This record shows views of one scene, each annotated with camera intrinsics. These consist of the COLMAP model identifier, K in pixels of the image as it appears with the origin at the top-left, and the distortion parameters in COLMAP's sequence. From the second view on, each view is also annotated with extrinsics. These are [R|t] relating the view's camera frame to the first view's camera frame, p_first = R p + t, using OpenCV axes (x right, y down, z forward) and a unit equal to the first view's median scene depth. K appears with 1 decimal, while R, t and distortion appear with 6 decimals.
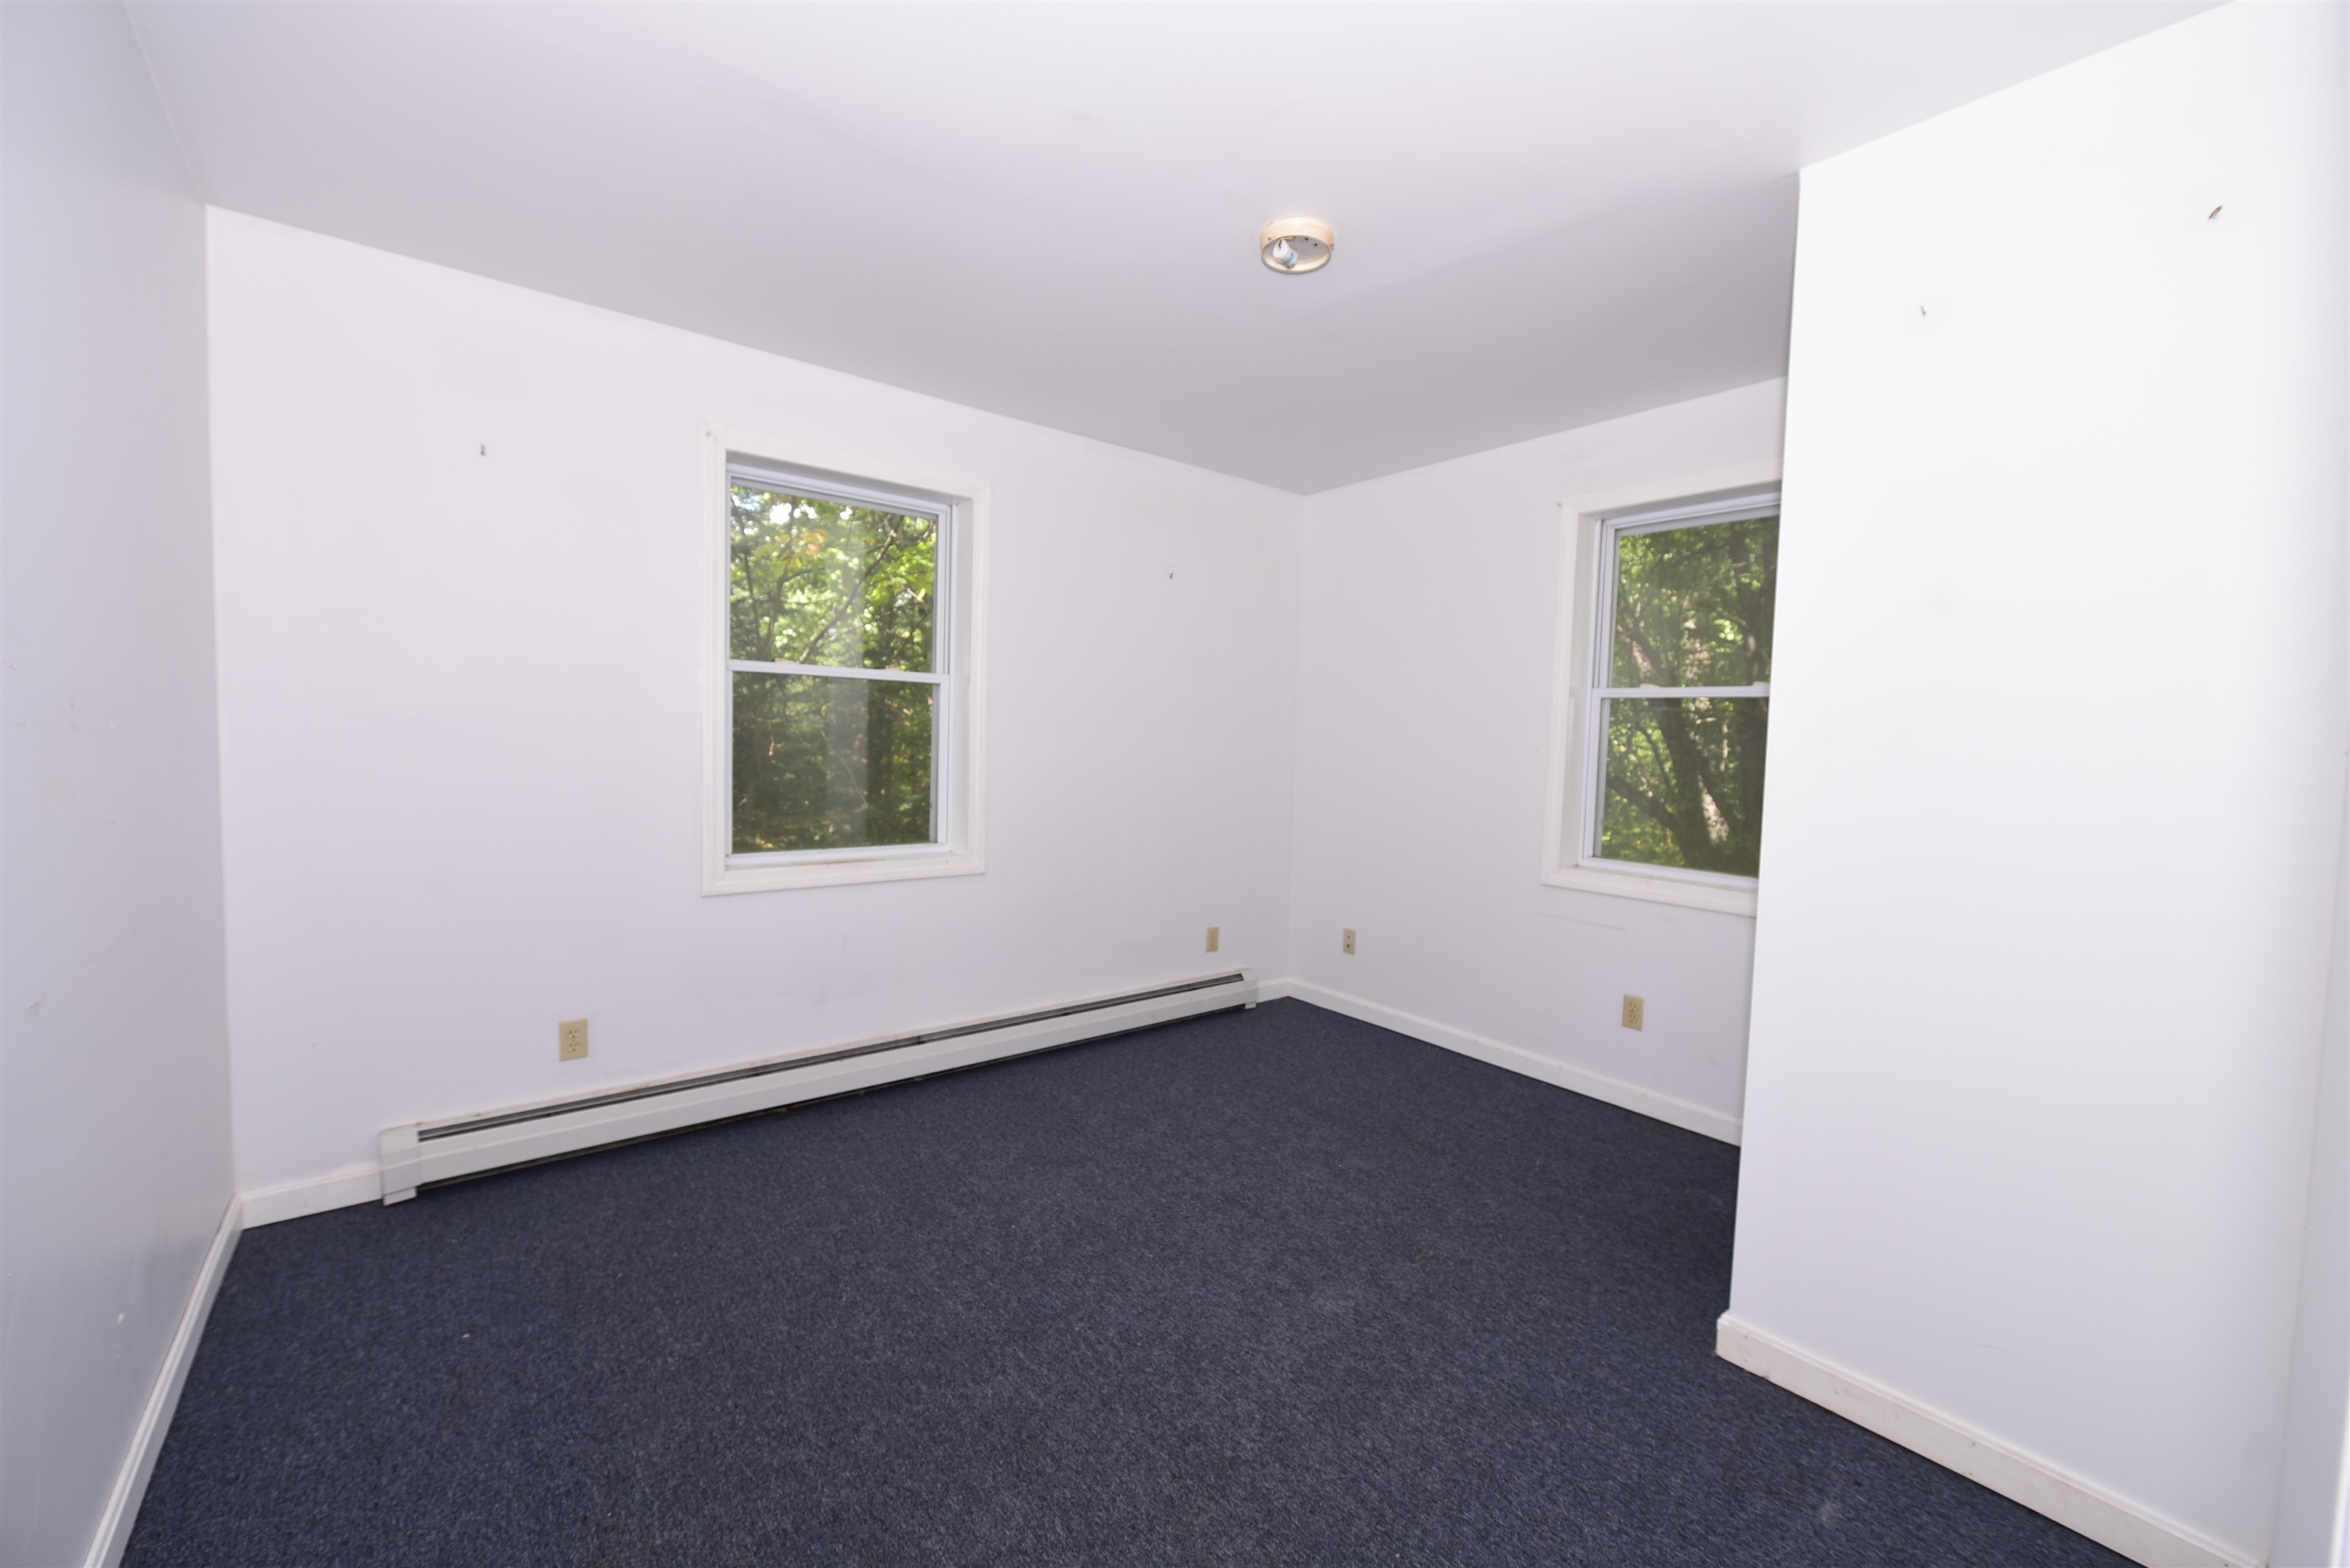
lens RADIAL K [[929.5, 0, 1183.1], [0, 929.5, 783.1], [0, 0, 1]] dist [-0.007769, -0.000581]
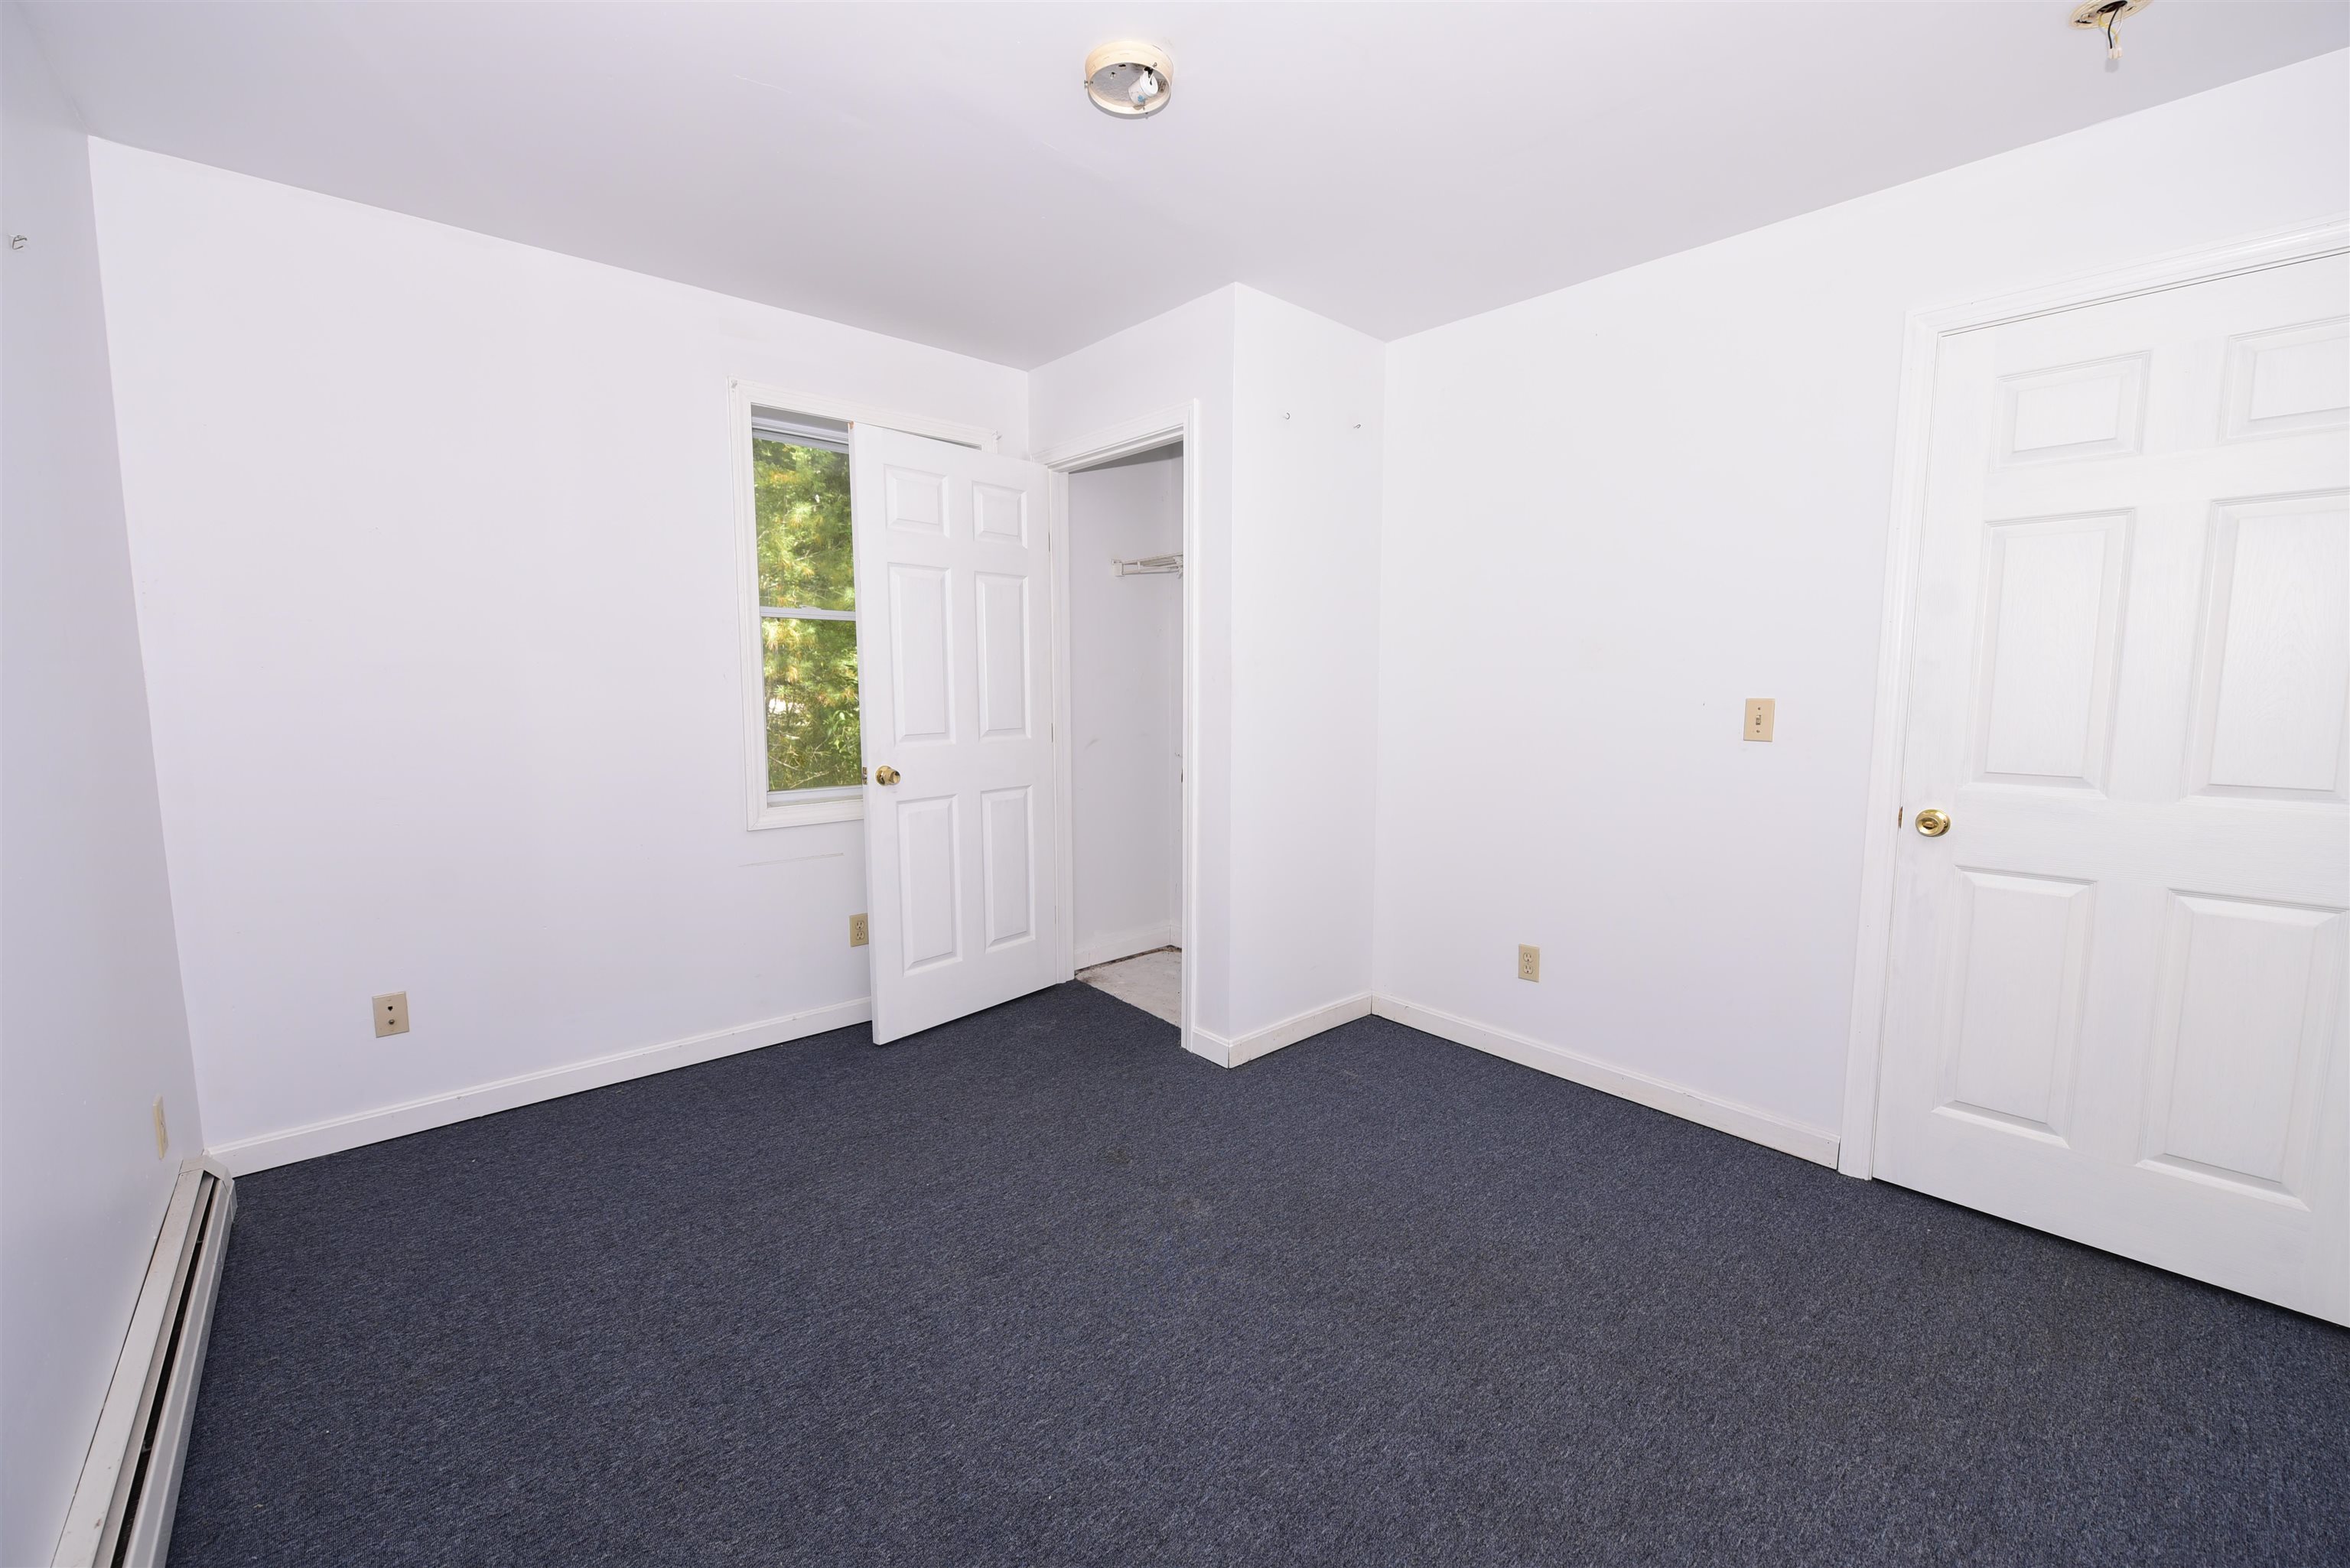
lens RADIAL K [[929.5, 0, 1183.1], [0, 929.5, 783.1], [0, 0, 1]] dist [-0.007769, -0.000581]
pose [[-0.054046, -0.143574, 0.988163, -0.741872], [0.045868, 0.988208, 0.146089, -0.068224], [-0.997484, 0.053221, -0.046824, 0.950294]]
